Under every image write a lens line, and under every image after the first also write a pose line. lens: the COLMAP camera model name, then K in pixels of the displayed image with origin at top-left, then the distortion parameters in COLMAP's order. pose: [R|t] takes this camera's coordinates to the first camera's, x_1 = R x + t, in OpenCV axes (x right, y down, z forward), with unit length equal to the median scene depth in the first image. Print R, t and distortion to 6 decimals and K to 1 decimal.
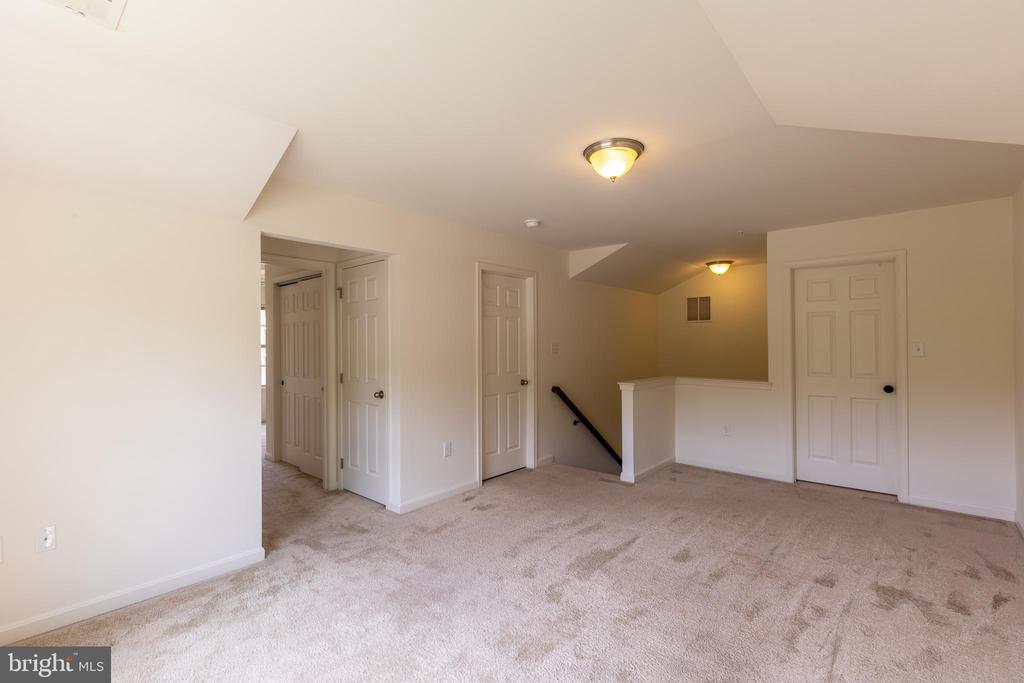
lens RADIAL K [[459.0, 0, 502.8], [0, 459.0, 340.9], [0, 0, 1]] dist [-0.012654, 0.000158]
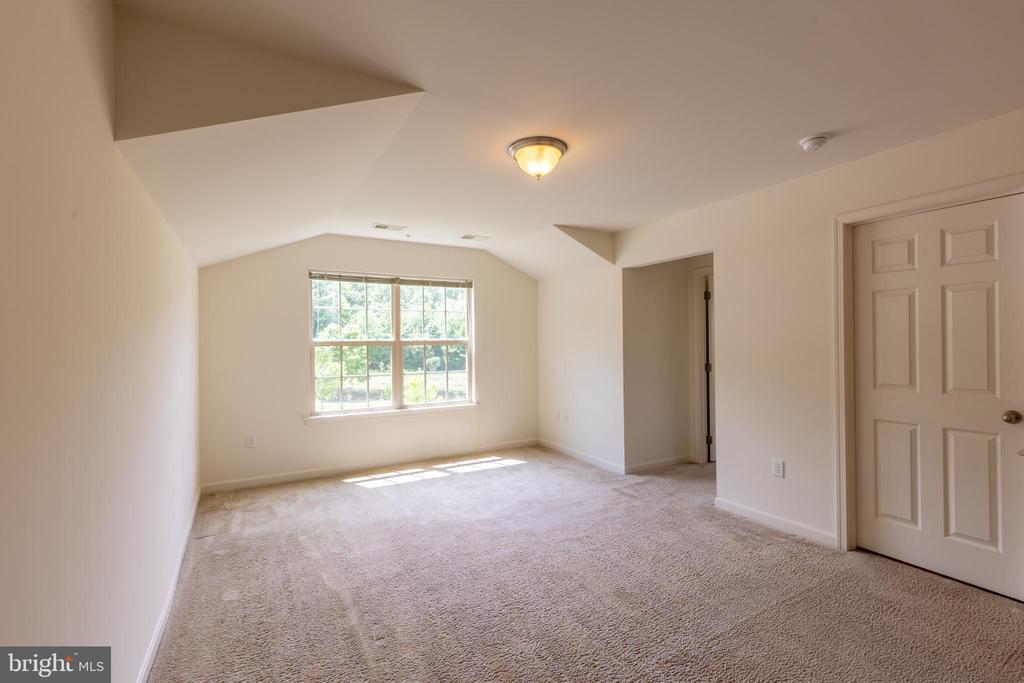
lens RADIAL K [[459.0, 0, 502.8], [0, 459.0, 340.9], [0, 0, 1]] dist [-0.012654, 0.000158]
pose [[-0.325740, 0.001376, -0.945458, 1.056111], [0.012188, 0.999922, -0.002744, 0.012981], [0.945381, -0.012417, -0.325732, 1.070072]]
